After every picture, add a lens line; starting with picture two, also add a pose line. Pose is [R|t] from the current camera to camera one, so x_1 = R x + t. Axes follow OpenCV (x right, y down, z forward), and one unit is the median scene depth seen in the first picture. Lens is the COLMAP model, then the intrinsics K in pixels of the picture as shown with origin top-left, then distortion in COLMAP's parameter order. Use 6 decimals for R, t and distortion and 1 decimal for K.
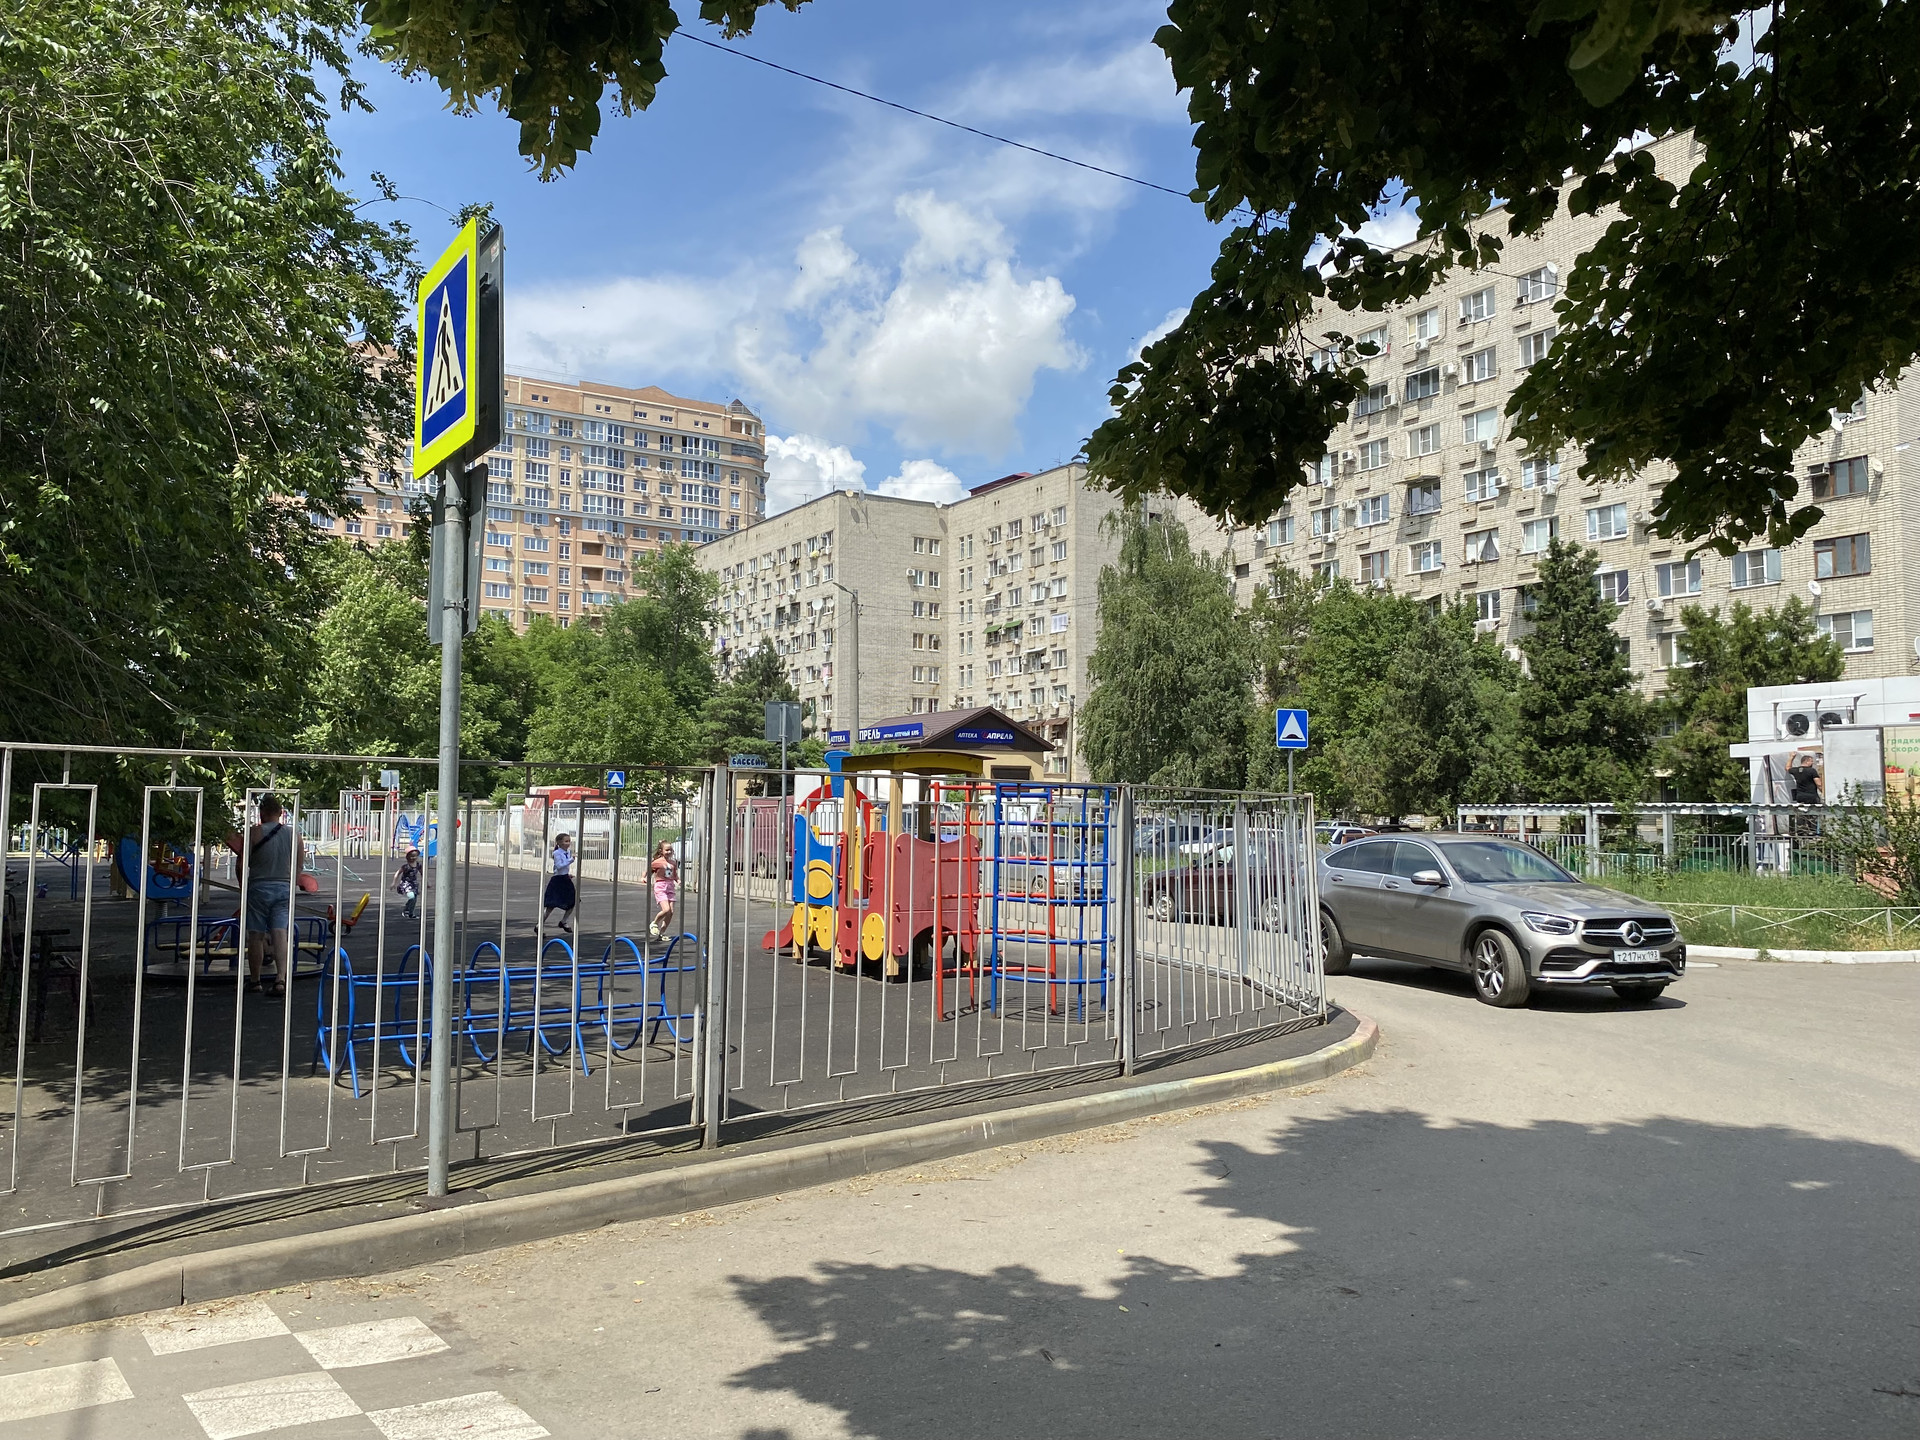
lens RADIAL K [[1355.3, 0, 959.3], [0, 1355.3, 770.5], [0, 0, 1]] dist [0.003279, -0.036493]
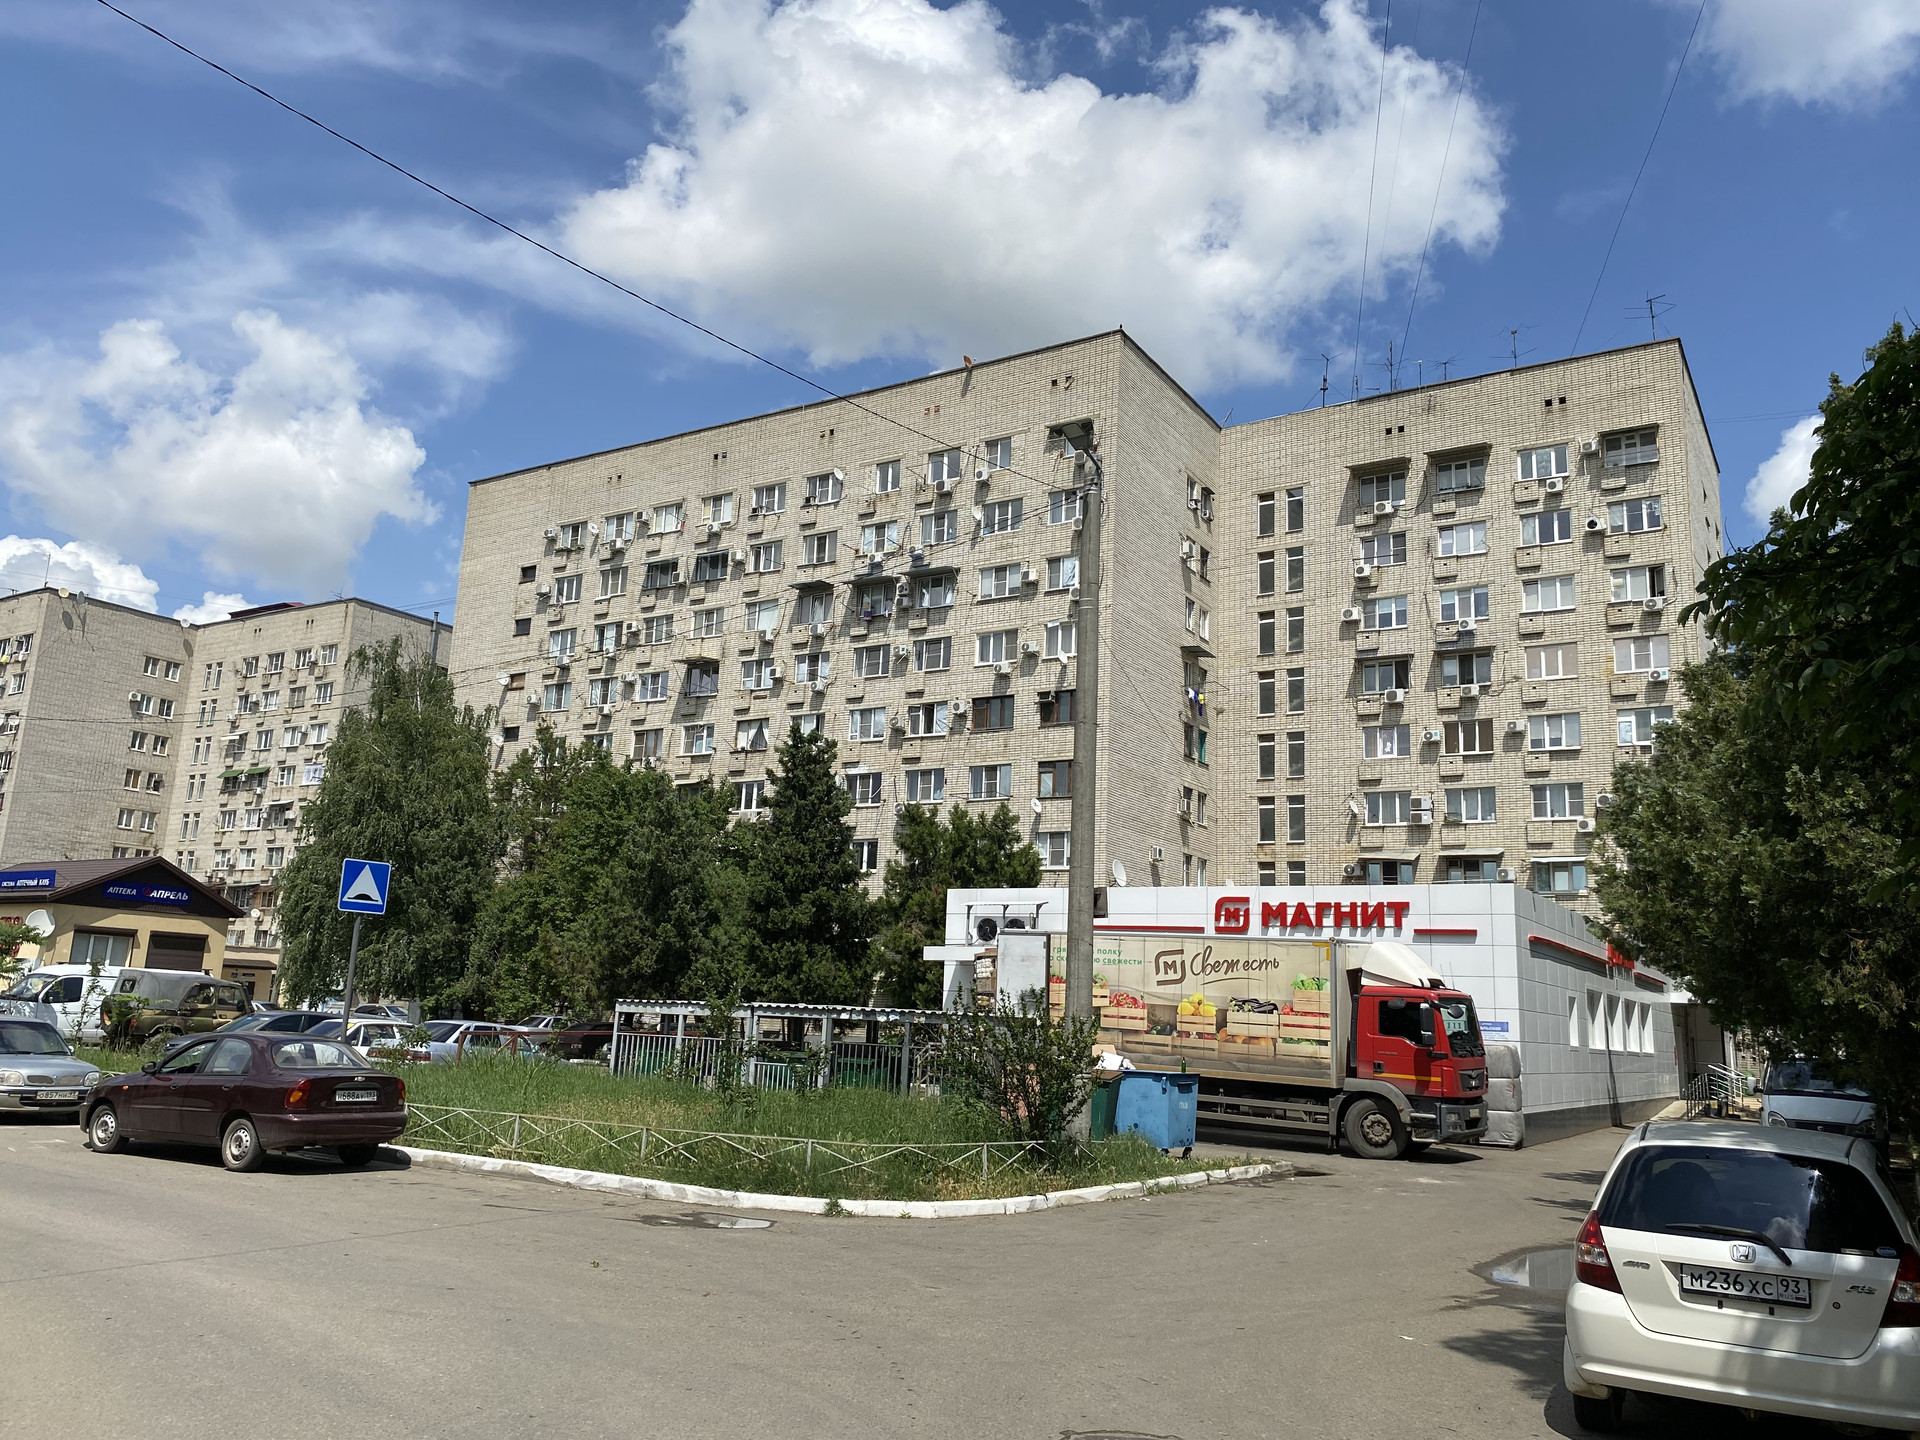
lens RADIAL K [[1355.3, 0, 959.3], [0, 1355.3, 770.5], [0, 0, 1]] dist [0.003279, -0.036493]
pose [[0.886160, 0.114328, 0.449054, 0.081002], [-0.049348, 0.986858, -0.153867, 0.002114], [-0.460744, 0.114191, 0.880156, 0.075192]]
